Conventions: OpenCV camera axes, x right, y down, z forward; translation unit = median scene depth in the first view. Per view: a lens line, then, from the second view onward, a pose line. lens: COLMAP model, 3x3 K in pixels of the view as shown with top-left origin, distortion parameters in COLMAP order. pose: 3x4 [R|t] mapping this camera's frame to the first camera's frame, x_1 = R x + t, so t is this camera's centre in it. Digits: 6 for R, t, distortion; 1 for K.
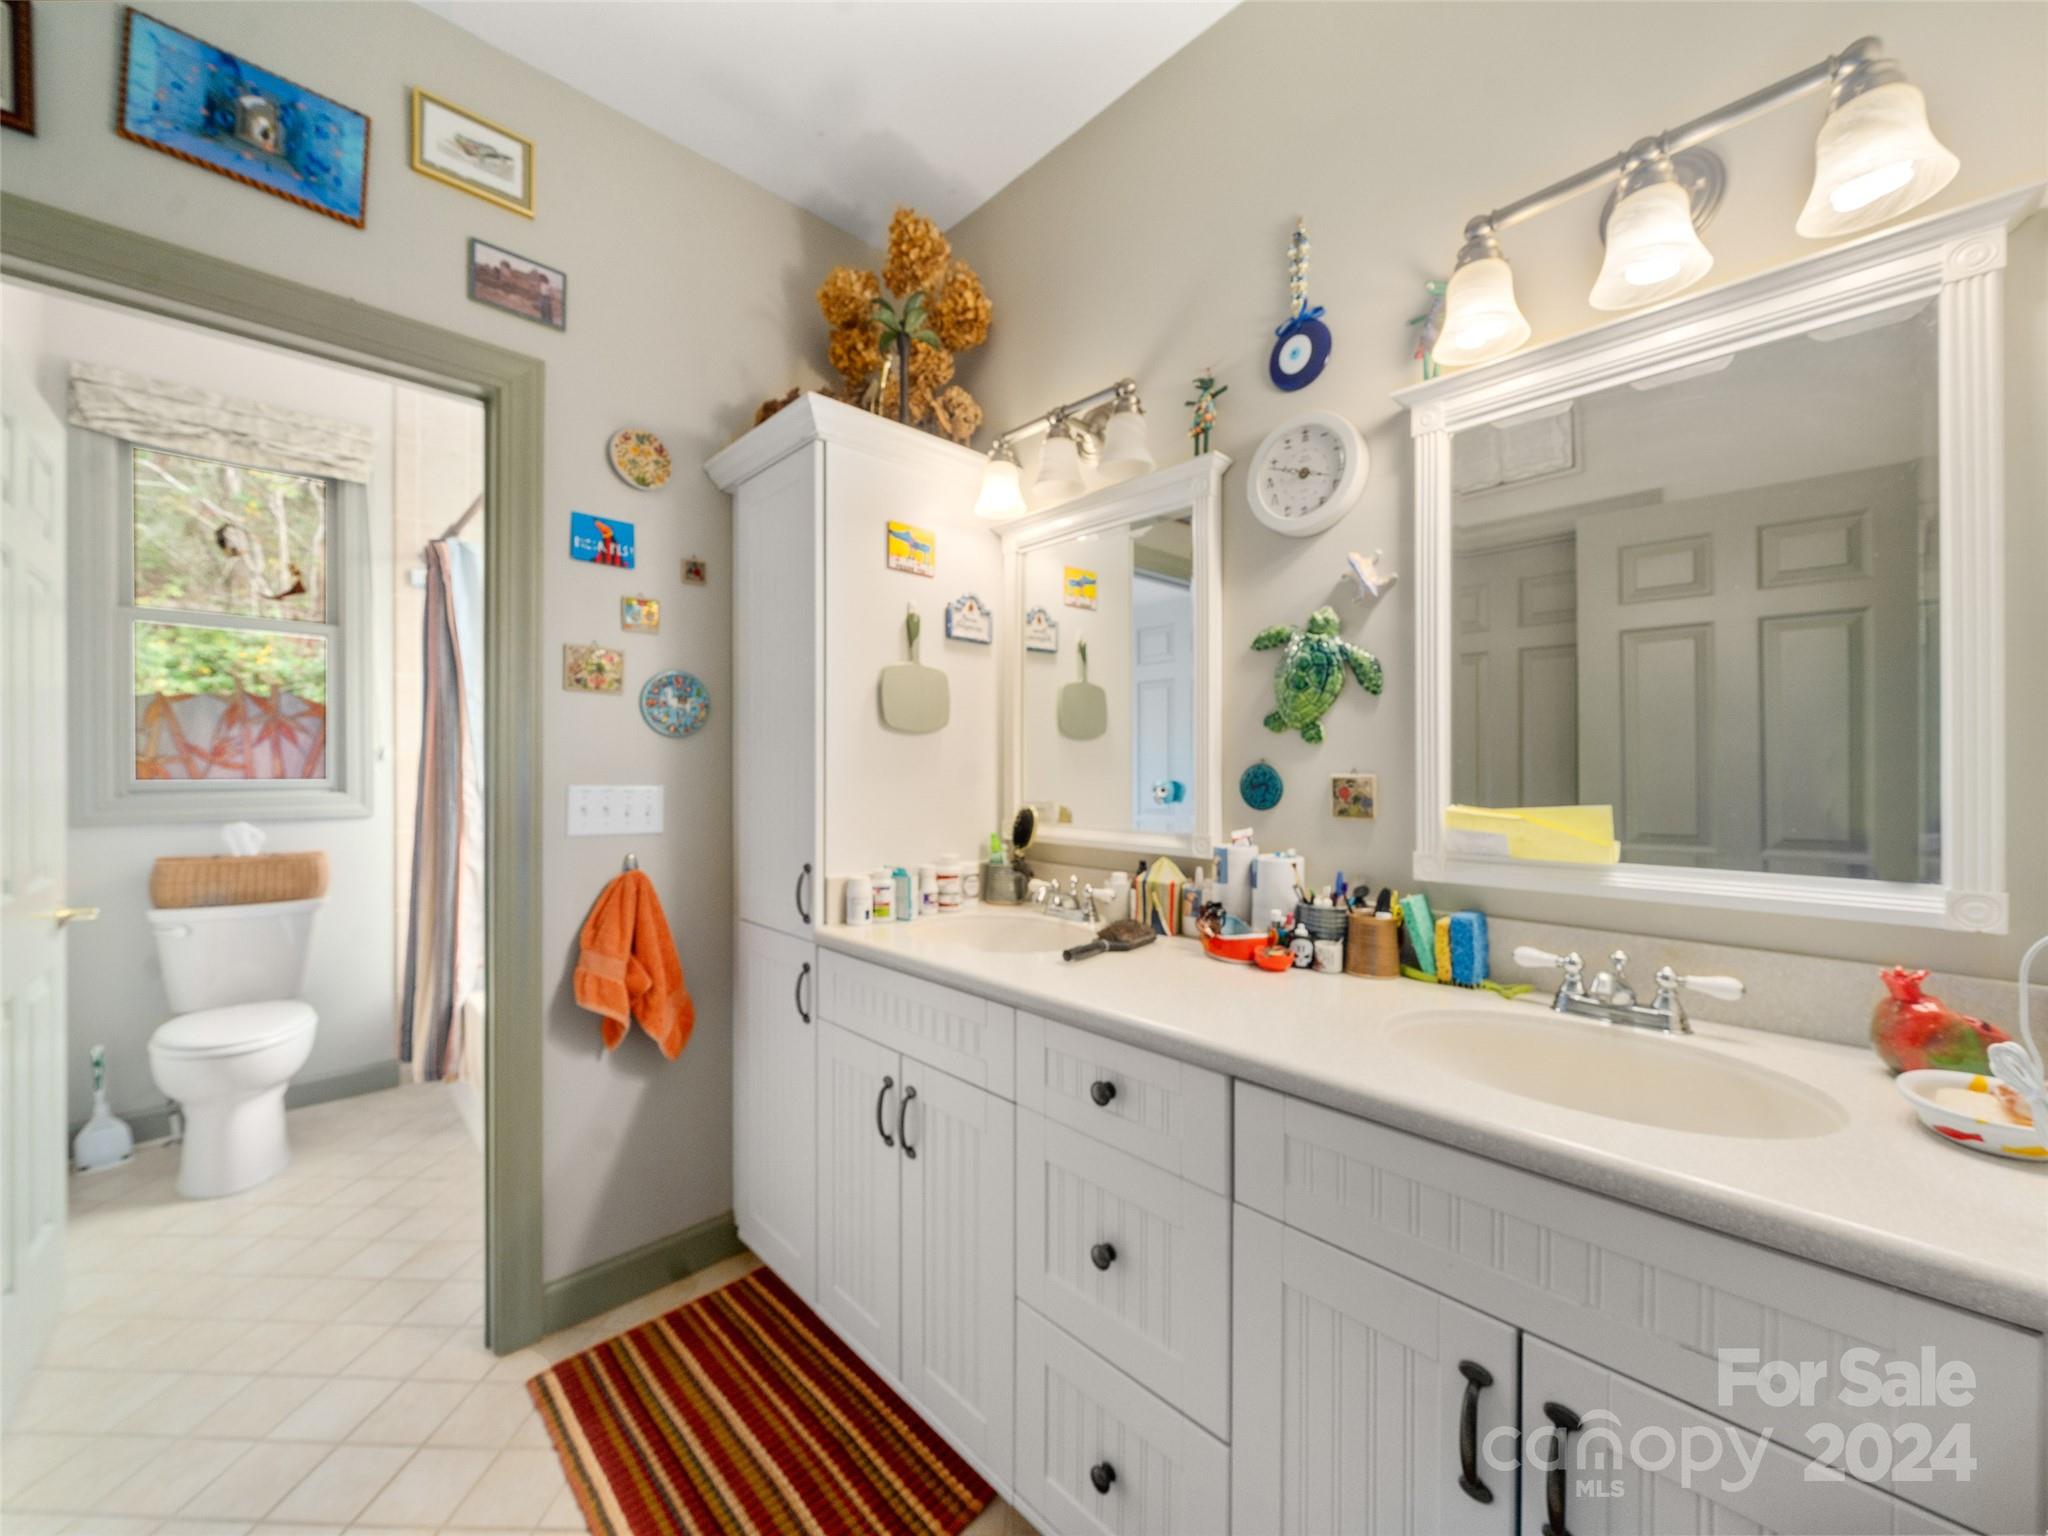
lens RADIAL K [[791.6, 0, 1030.7], [0, 791.6, 778.1], [0, 0, 1]] dist [-0.006196, 0.000193]
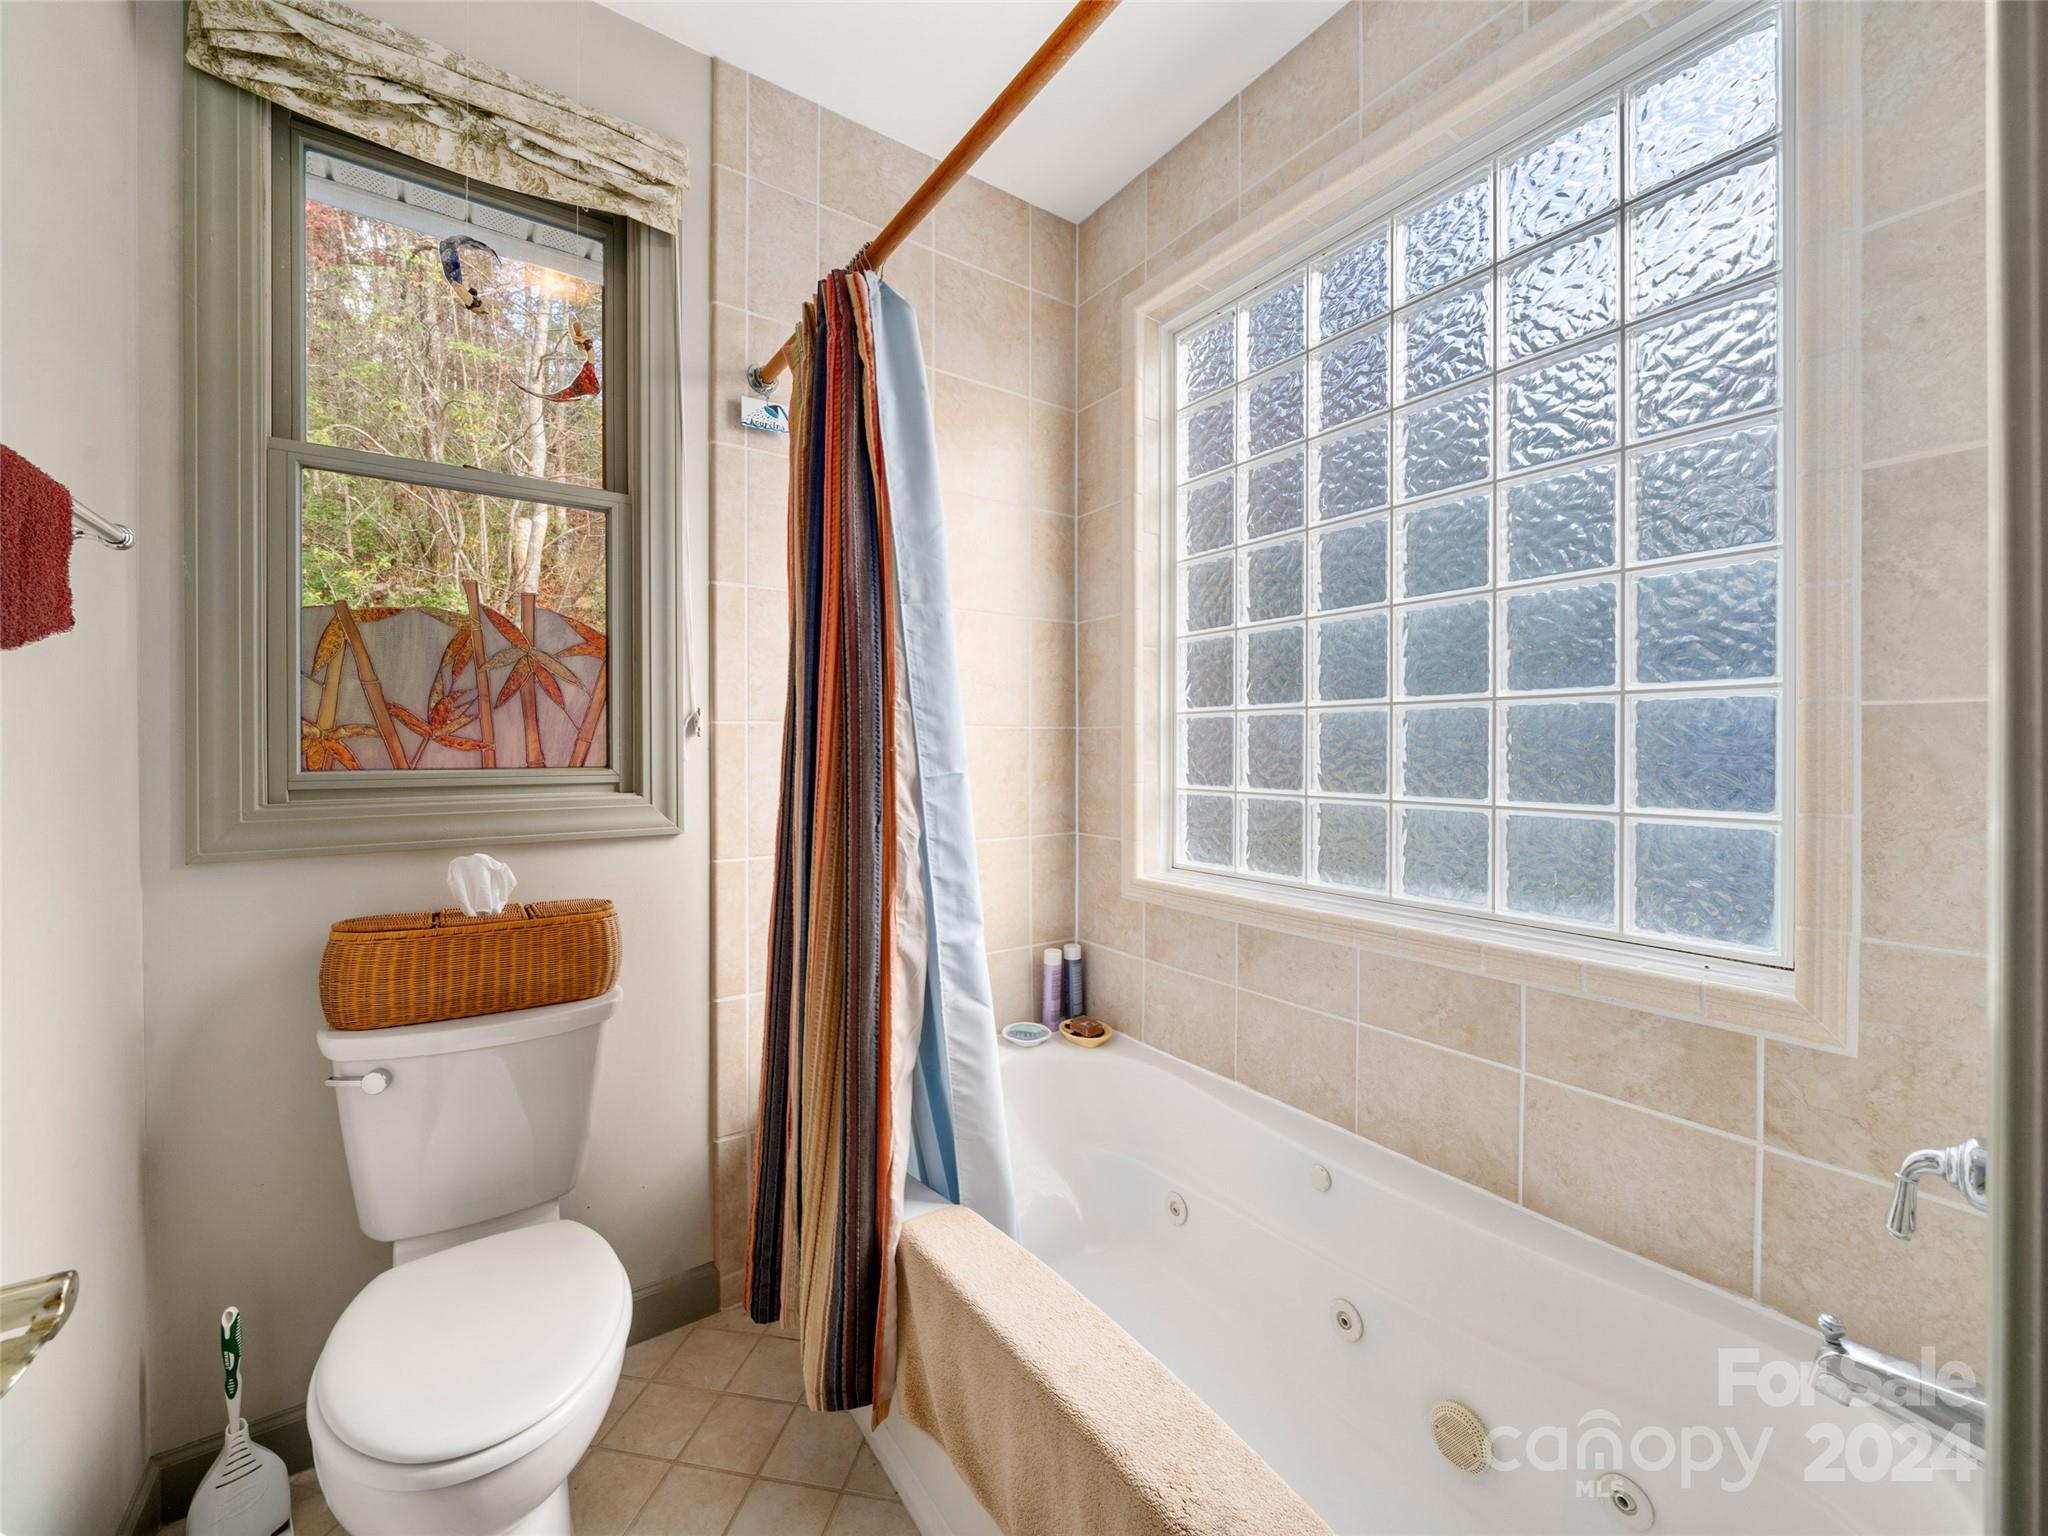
lens RADIAL K [[791.6, 0, 1020.4], [0, 791.6, 757.8], [0, 0, 1]] dist [-0.006196, 0.000193]
pose [[0.988781, 0.000812, -0.149368, -0.566713], [-0.001011, 0.999999, -0.001258, -0.005752], [0.149367, 0.001395, 0.988781, 0.532636]]
